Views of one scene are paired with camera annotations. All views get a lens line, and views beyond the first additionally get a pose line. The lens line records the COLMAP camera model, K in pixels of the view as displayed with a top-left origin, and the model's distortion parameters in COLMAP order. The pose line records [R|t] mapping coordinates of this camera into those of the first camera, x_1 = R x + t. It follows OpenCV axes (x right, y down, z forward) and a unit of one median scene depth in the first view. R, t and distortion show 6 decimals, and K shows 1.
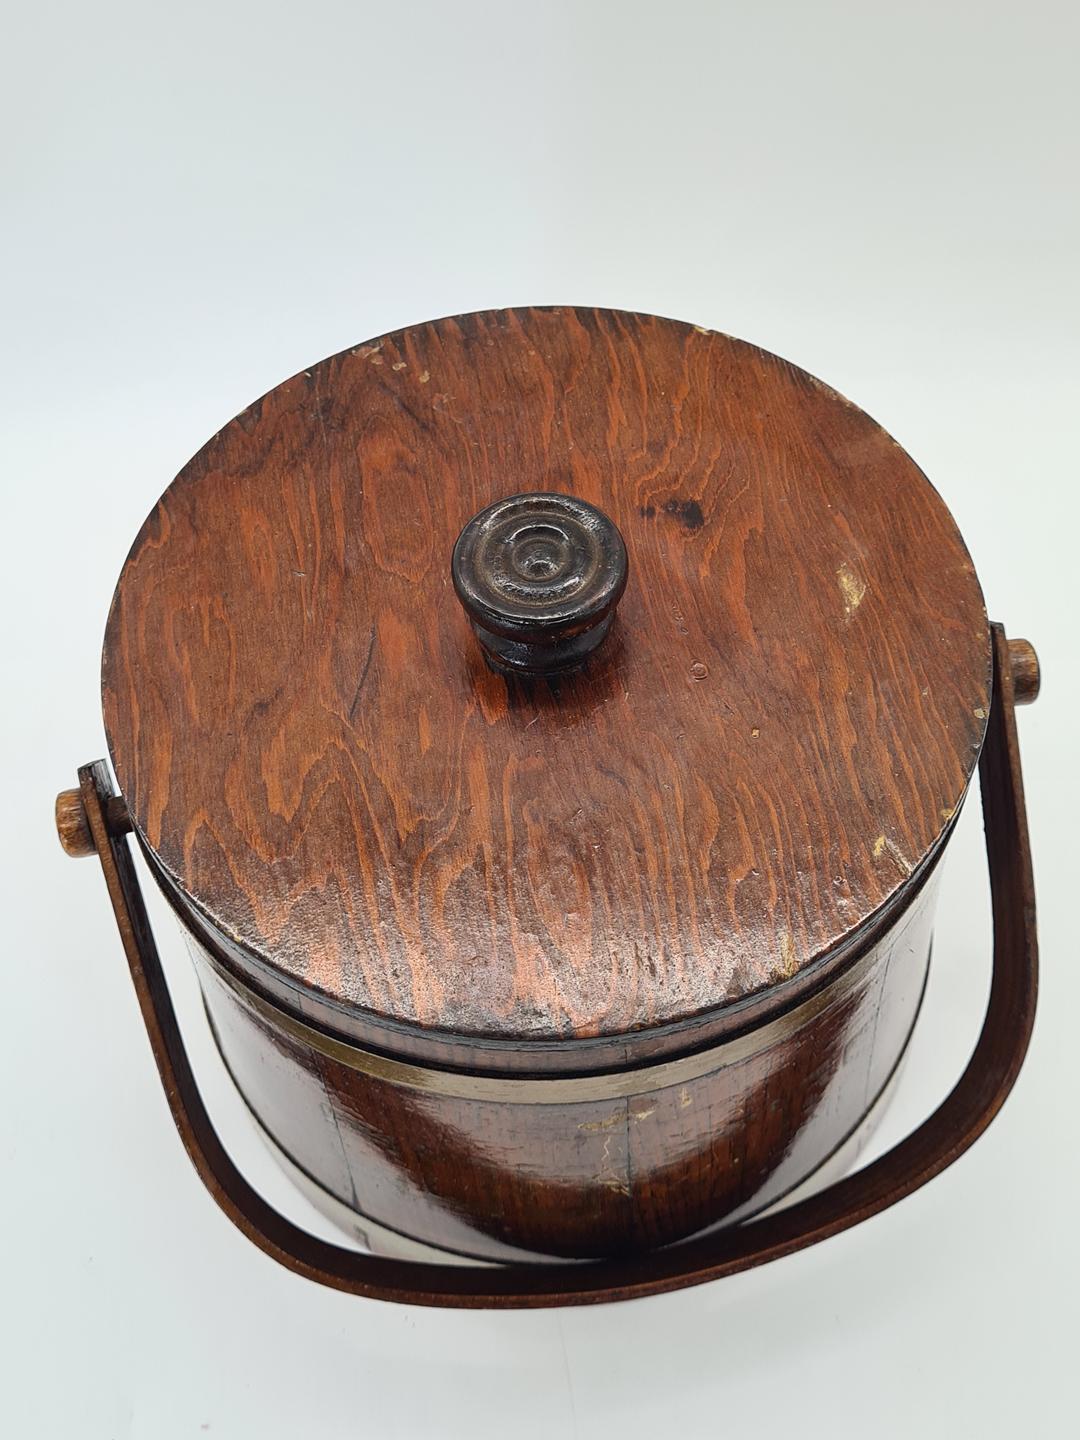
lens RADIAL K [[1525.6, 0, 545.5], [0, 1525.6, 723.8], [0, 0, 1]] dist [-0.003724, 0.004568]
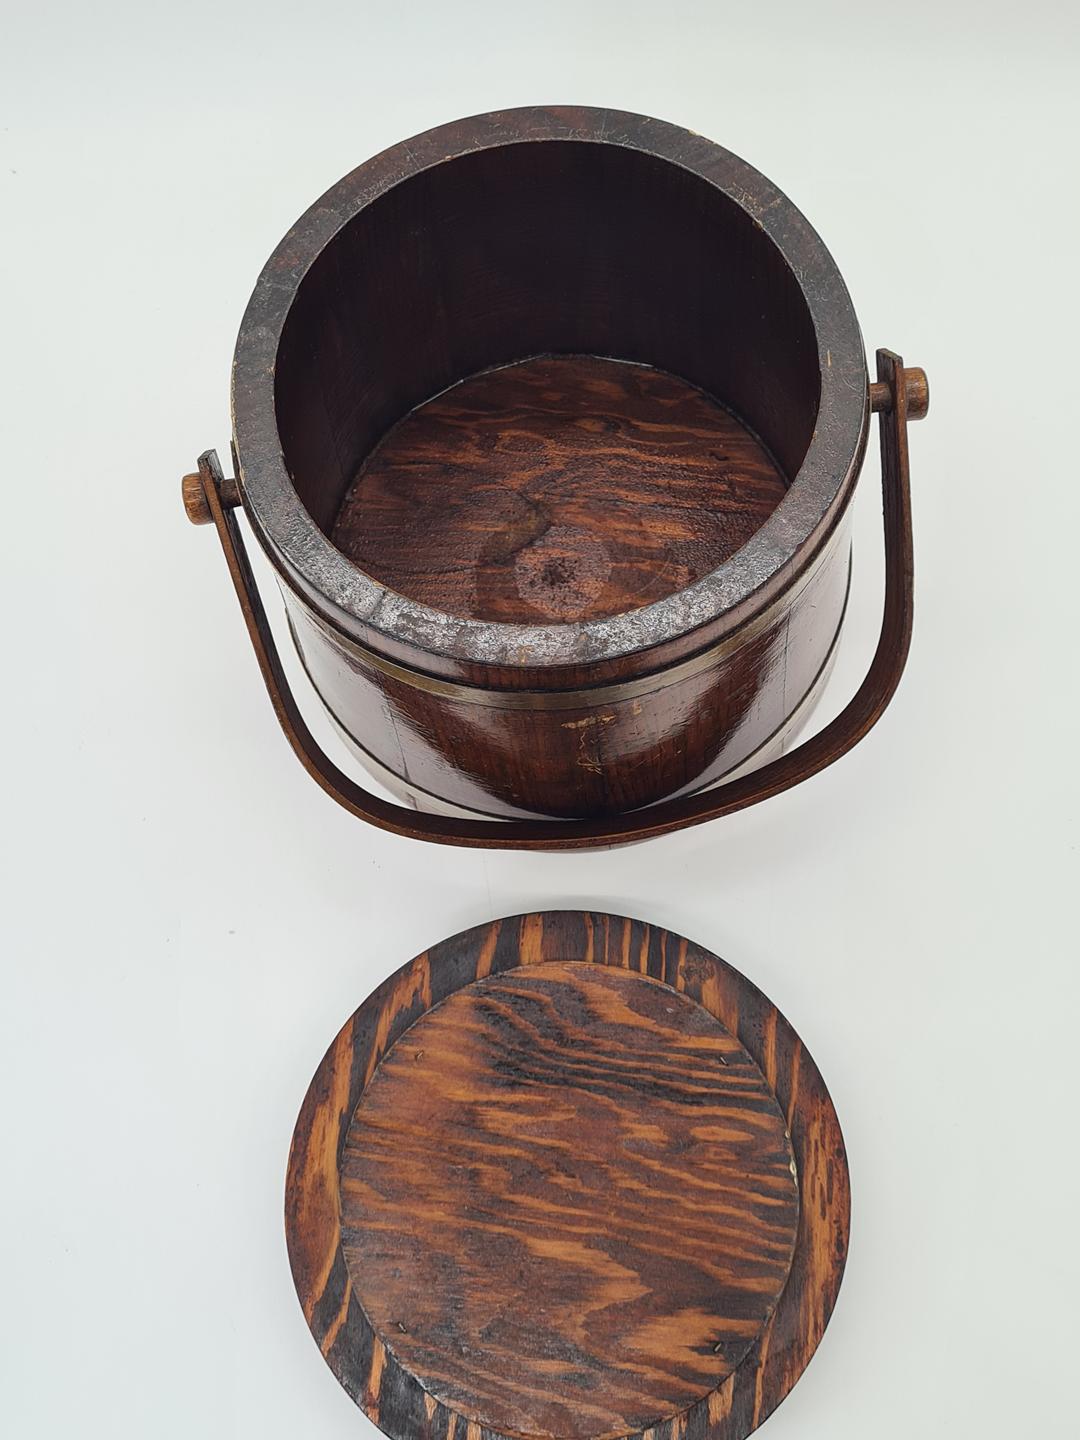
lens RADIAL K [[1525.6, 0, 545.5], [0, 1525.6, 723.8], [0, 0, 1]] dist [-0.003724, 0.004568]
pose [[0.999360, 0.022357, -0.027920, 0.040672], [-0.014546, 0.967147, 0.253800, -0.088564], [0.032677, -0.253232, 0.966854, -0.338066]]
